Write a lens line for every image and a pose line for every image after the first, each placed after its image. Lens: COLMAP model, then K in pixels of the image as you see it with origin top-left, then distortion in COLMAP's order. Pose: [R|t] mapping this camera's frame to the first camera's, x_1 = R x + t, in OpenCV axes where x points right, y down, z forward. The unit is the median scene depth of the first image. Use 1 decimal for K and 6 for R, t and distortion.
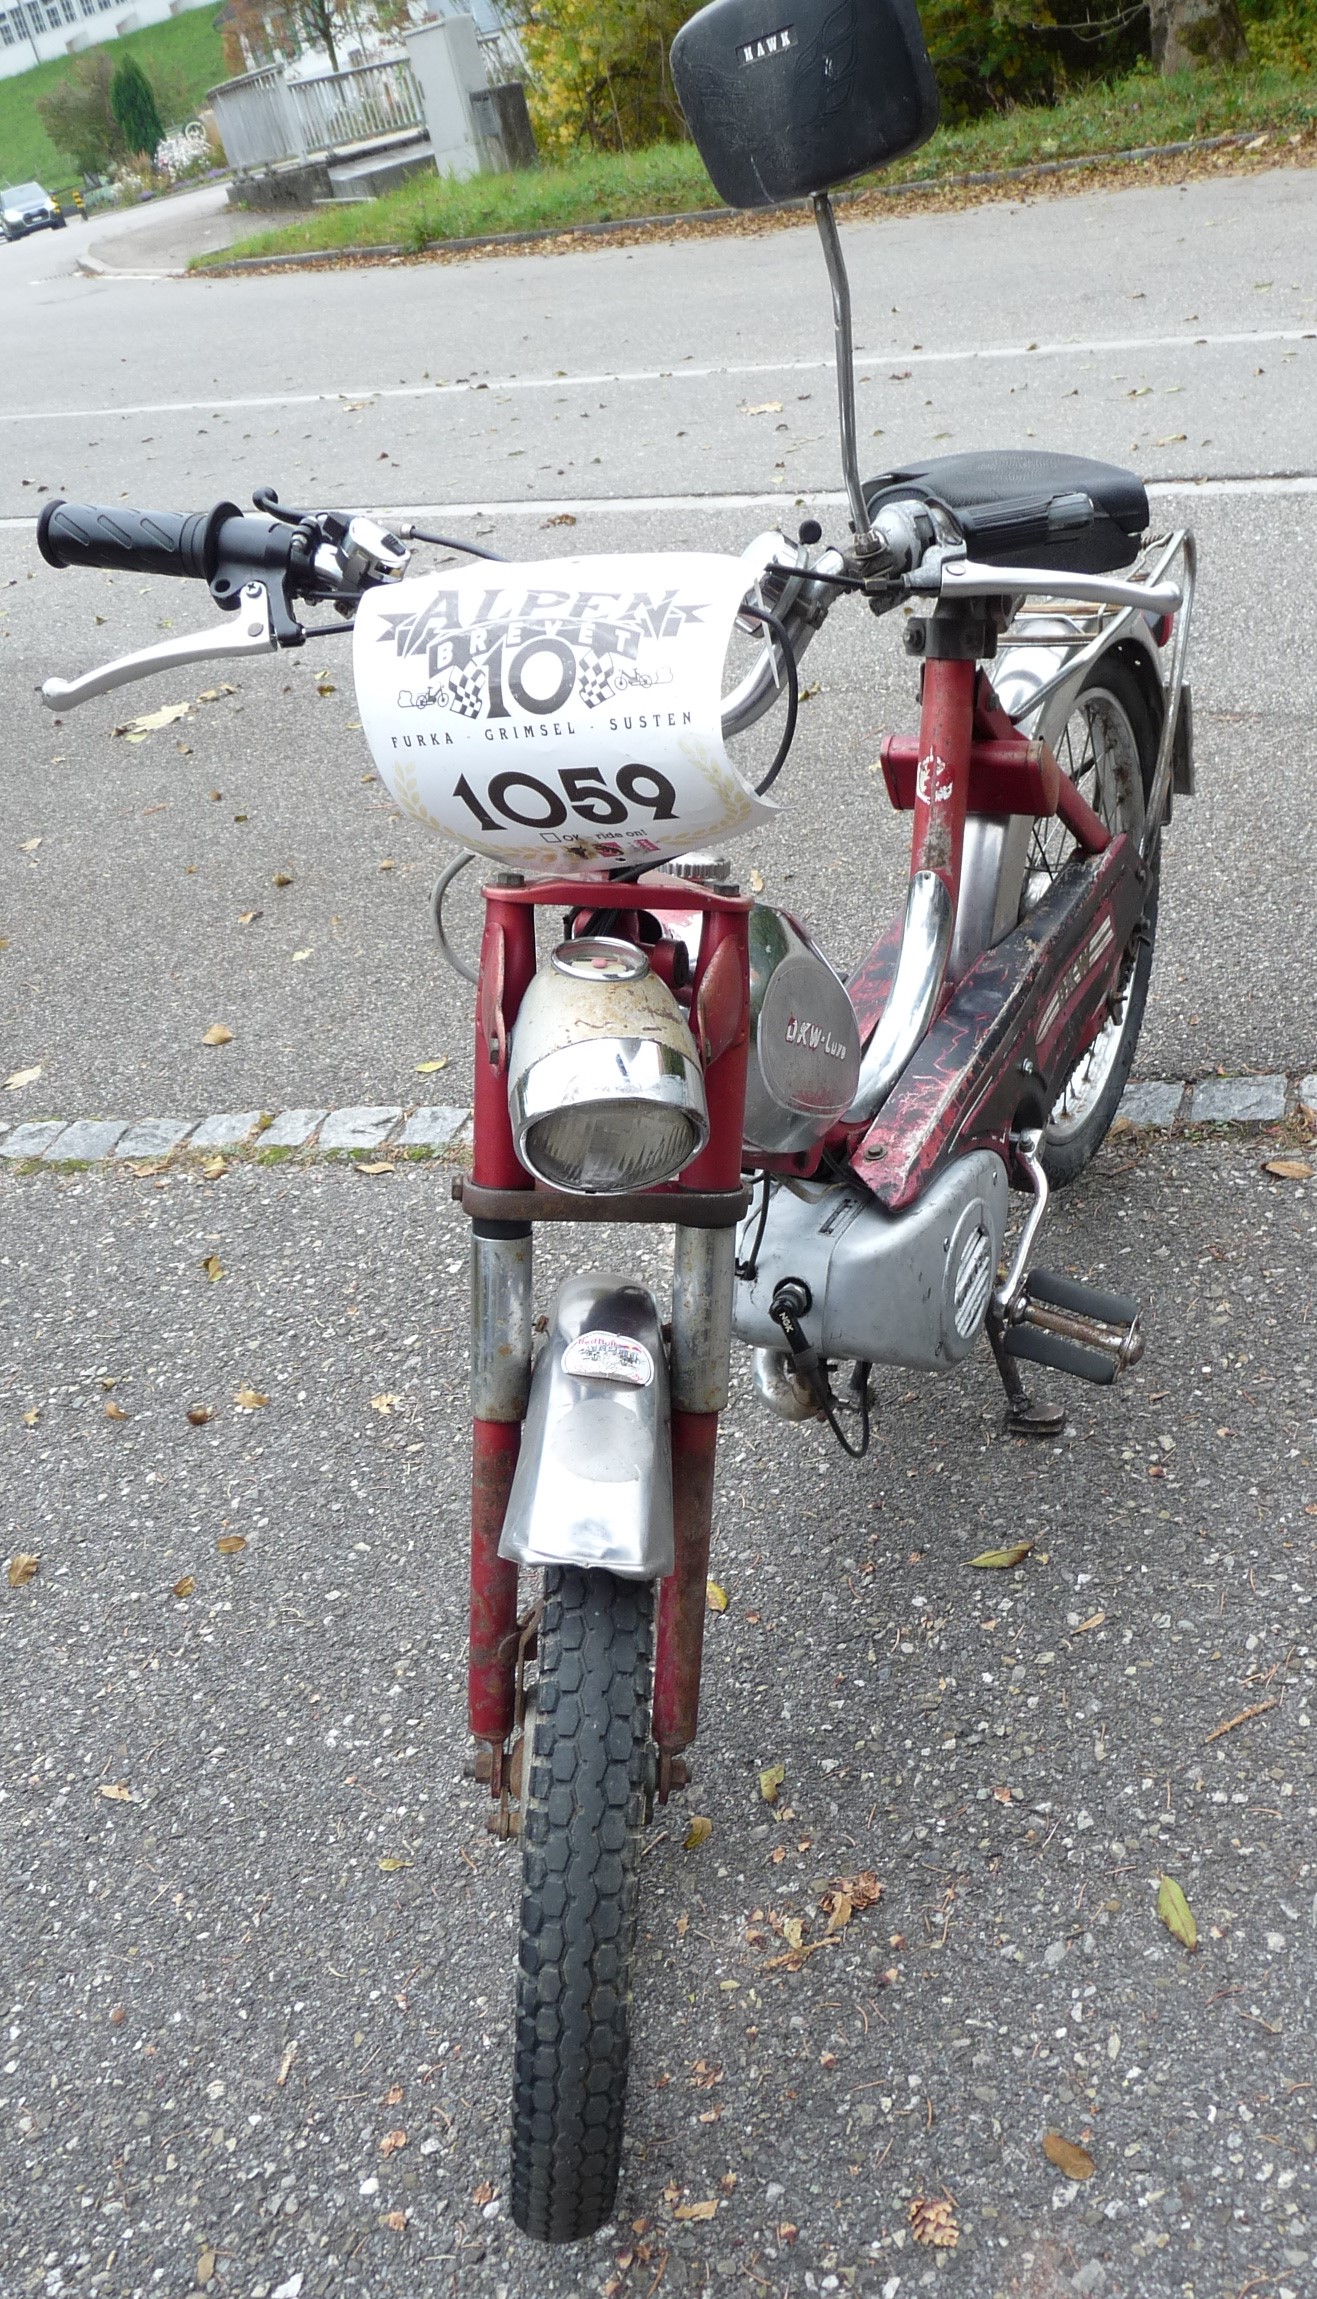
lens RADIAL K [[1849.6, 0, 658.5], [0, 1849.6, 1149.5], [0, 0, 1]] dist [-0.040426, -0.000927]
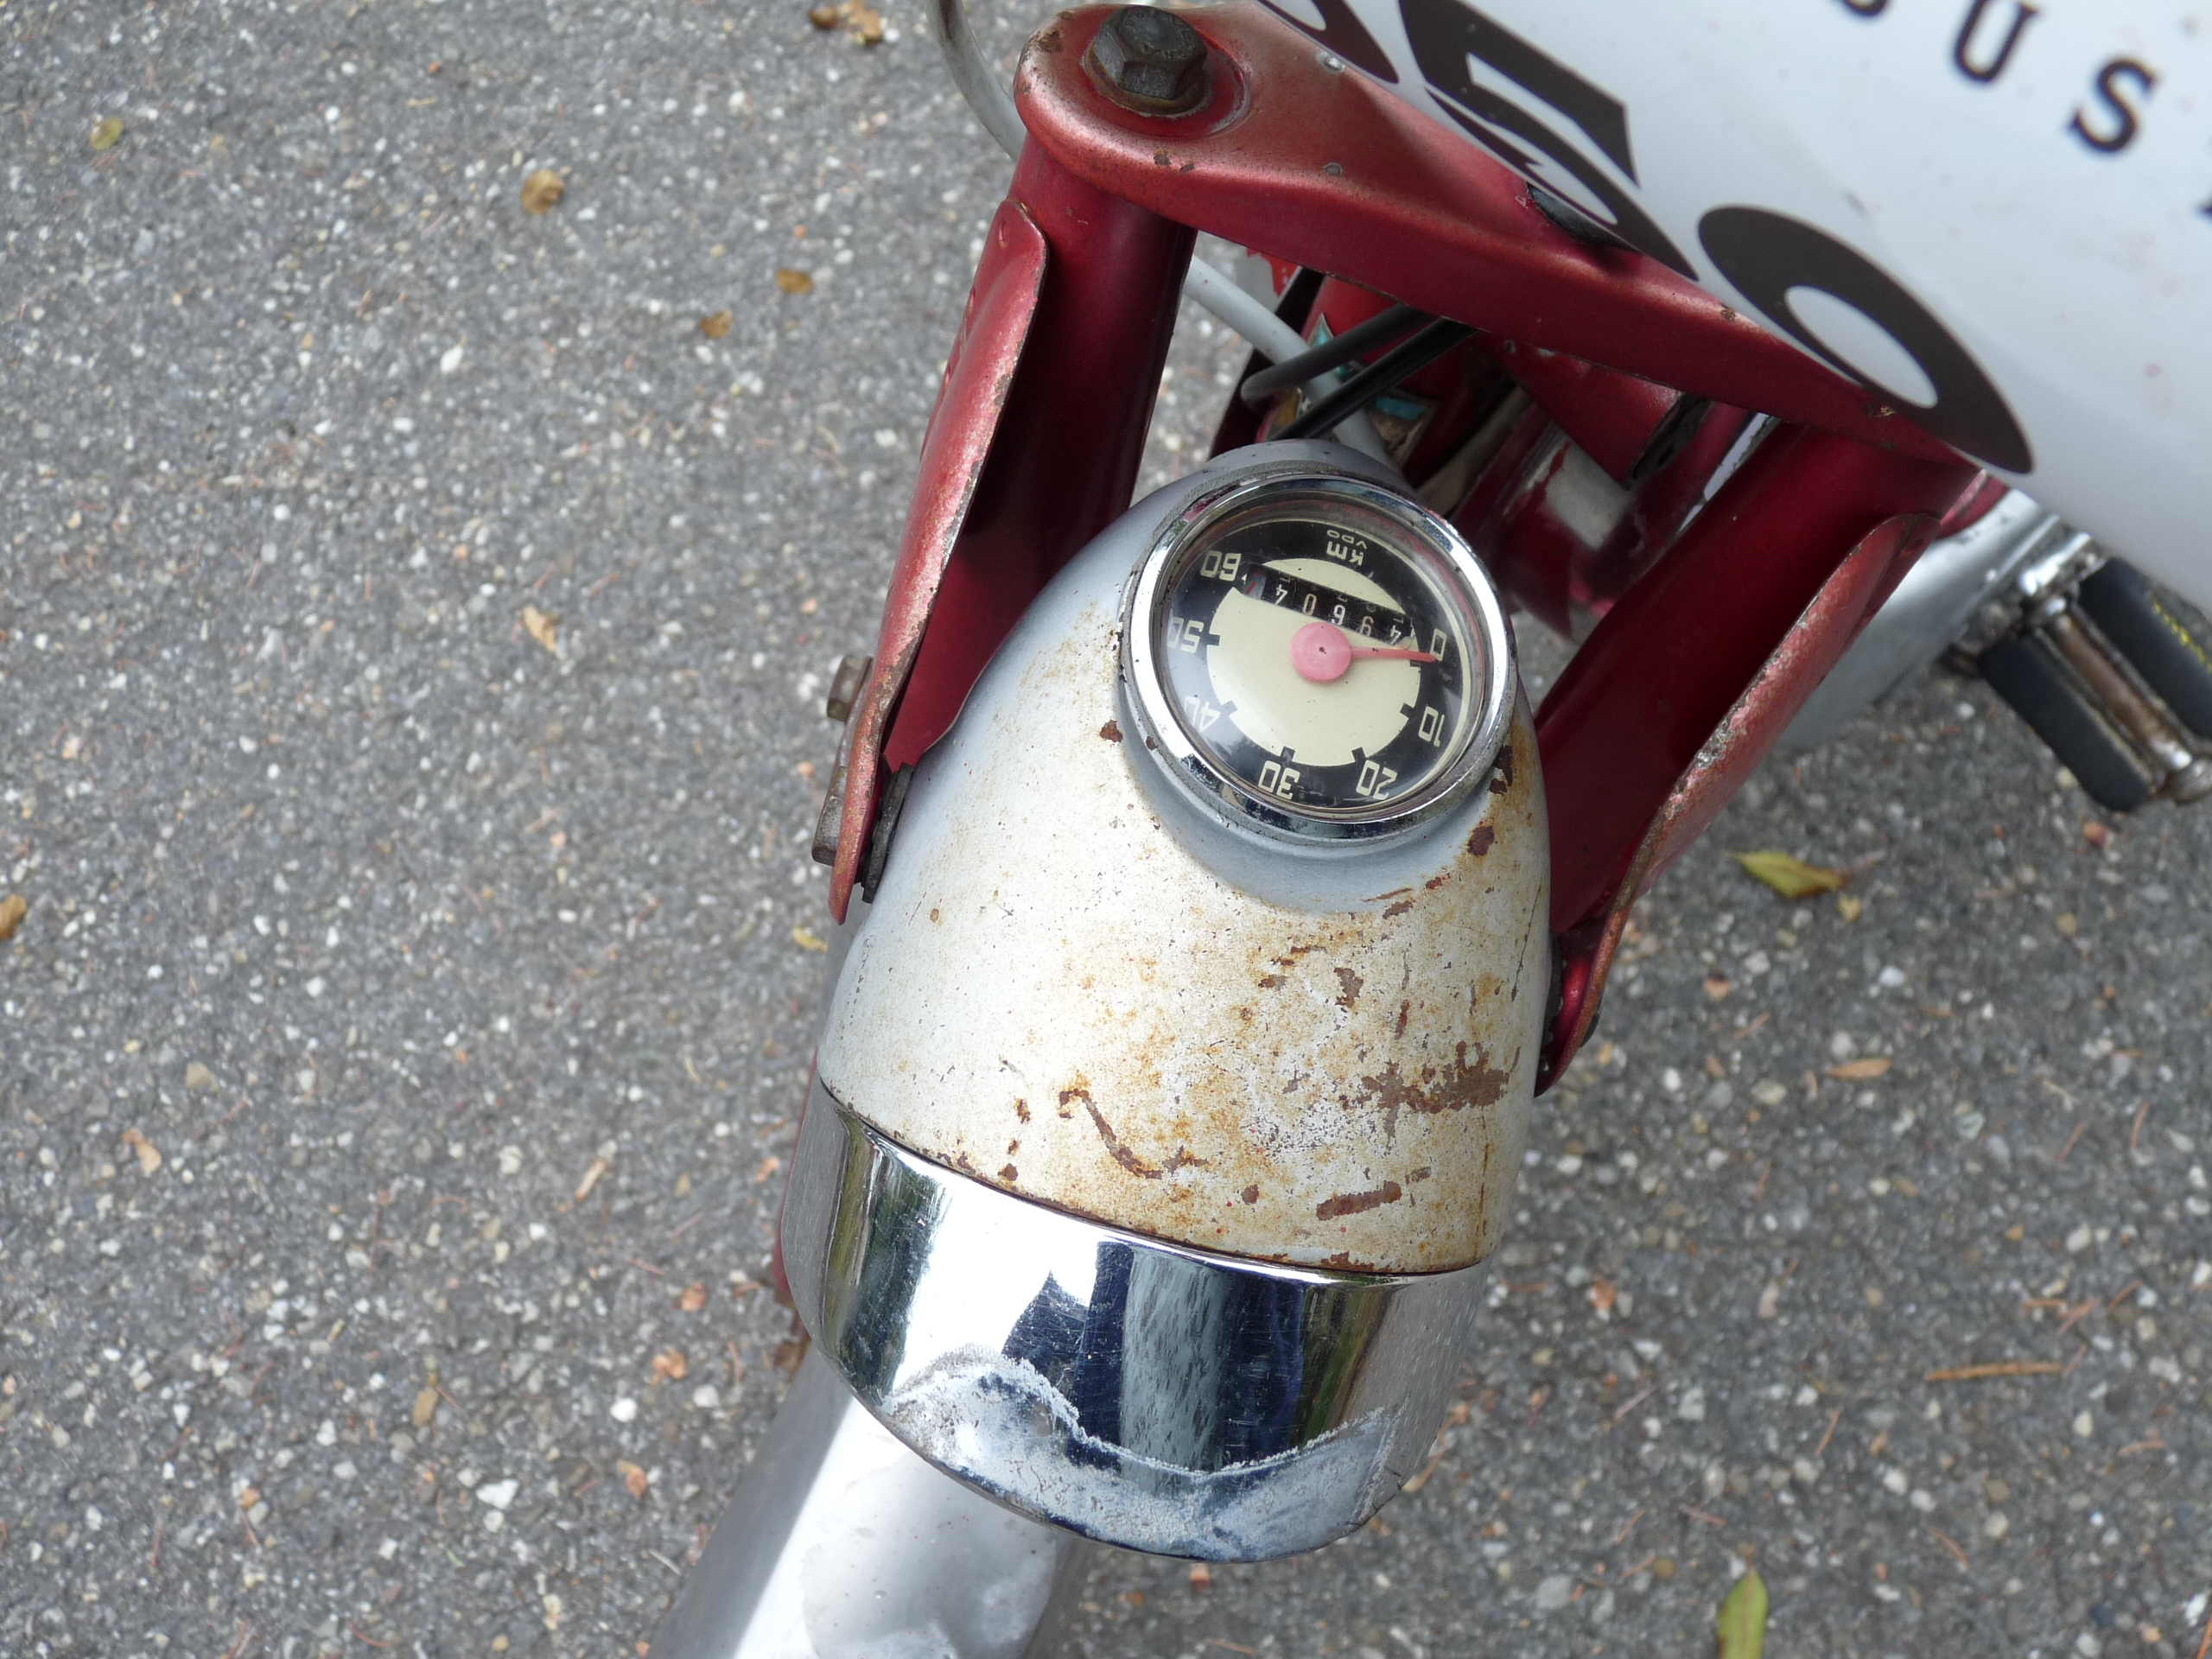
lens RADIAL K [[1751.9, 0, 1106.0], [0, 1751.9, 829.5], [0, 0, 1]] dist [-0.007420, -0.034217]
pose [[0.930481, 0.364280, -0.038802, -0.022159], [-0.253132, 0.715889, 0.650713, -0.149139], [0.264820, -0.595654, 0.758332, 0.559575]]
